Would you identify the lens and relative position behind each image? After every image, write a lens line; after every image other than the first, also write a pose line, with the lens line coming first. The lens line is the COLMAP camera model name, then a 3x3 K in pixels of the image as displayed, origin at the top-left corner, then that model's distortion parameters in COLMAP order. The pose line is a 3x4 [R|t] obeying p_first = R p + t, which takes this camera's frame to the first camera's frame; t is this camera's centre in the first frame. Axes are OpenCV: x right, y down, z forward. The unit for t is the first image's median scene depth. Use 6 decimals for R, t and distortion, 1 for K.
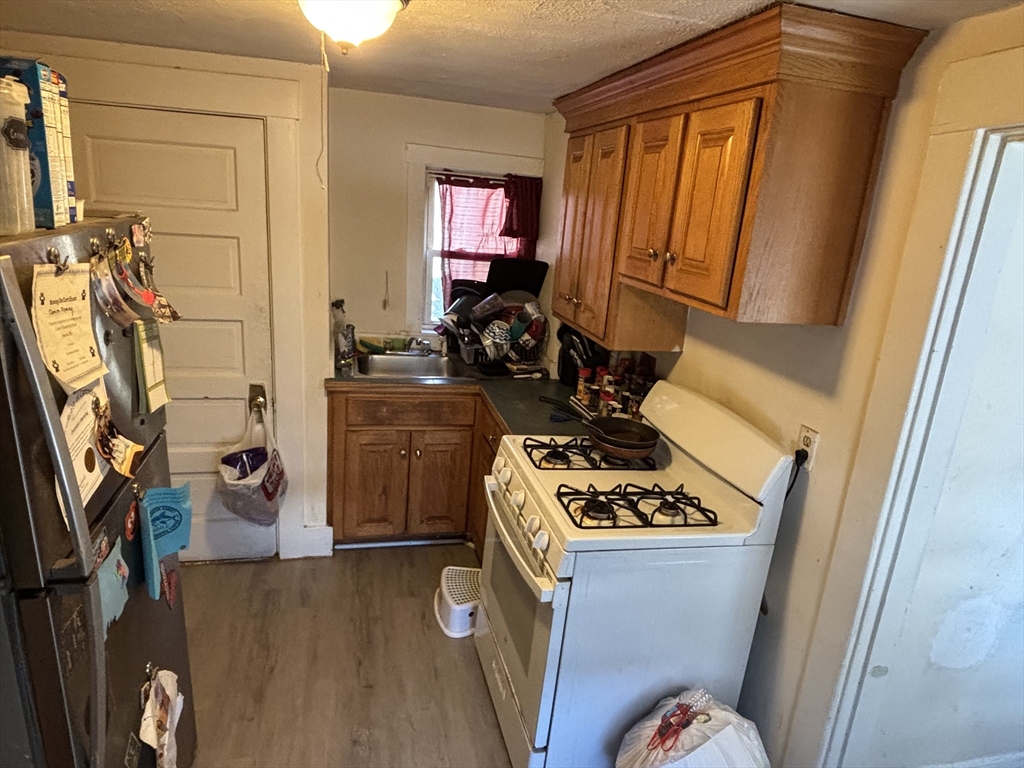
lens RADIAL K [[651.2, 0, 510.9], [0, 651.2, 385.3], [0, 0, 1]] dist [0.000438, 0.000214]
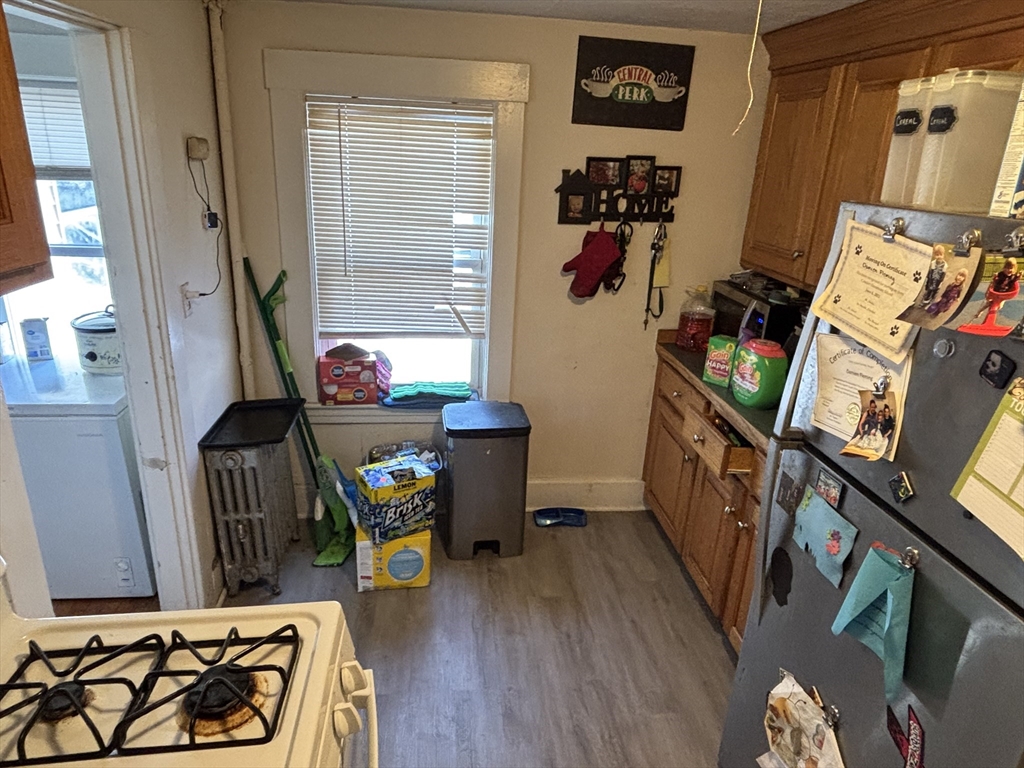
lens RADIAL K [[651.2, 0, 513.7], [0, 651.2, 384.3], [0, 0, 1]] dist [0.000438, 0.000214]
pose [[-0.984945, -0.156712, 0.072969, -0.144013], [-0.084175, 0.803469, 0.589366, -0.499500], [-0.150989, 0.574351, -0.804564, 1.840549]]
